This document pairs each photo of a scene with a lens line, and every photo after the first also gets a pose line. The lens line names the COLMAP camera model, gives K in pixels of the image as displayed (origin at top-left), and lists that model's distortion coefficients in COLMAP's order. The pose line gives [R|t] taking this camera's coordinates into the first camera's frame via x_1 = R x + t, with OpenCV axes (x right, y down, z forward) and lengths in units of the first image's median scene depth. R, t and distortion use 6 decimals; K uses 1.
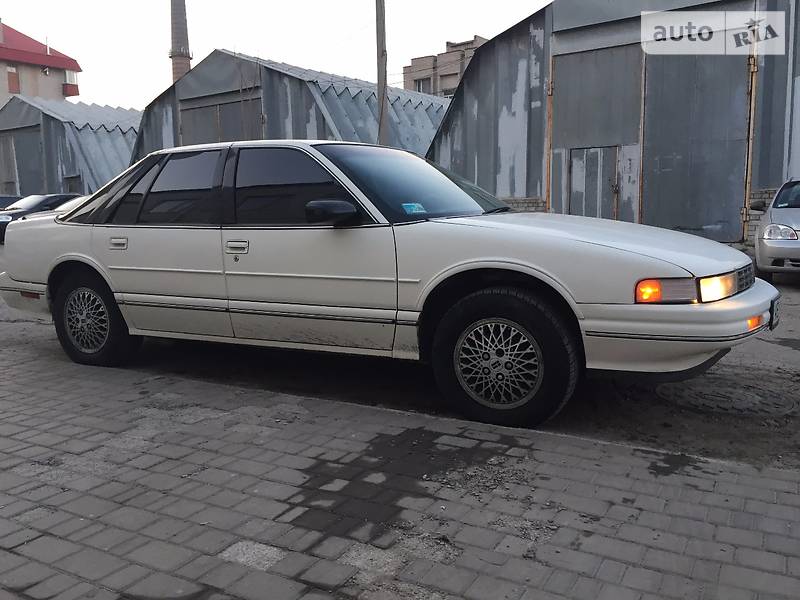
lens RADIAL K [[685.0, 0, 402.3], [0, 685.0, 295.1], [0, 0, 1]] dist [0.091431, -0.121006]
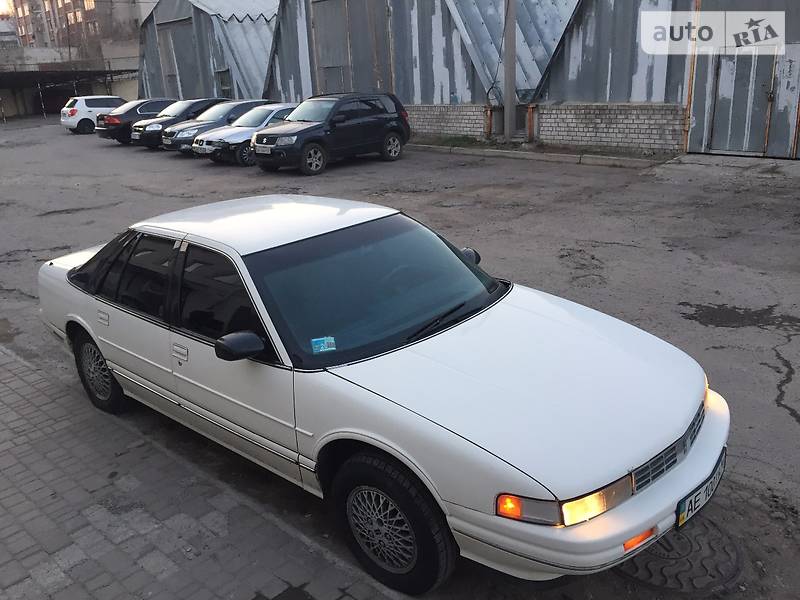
lens RADIAL K [[685.0, 0, 402.3], [0, 685.0, 295.1], [0, 0, 1]] dist [0.091431, -0.121006]
pose [[0.971036, 0.041778, -0.235251, 0.071945], [0.006486, 0.979622, 0.200746, -0.079440], [0.238844, -0.196457, 0.950977, 0.024188]]
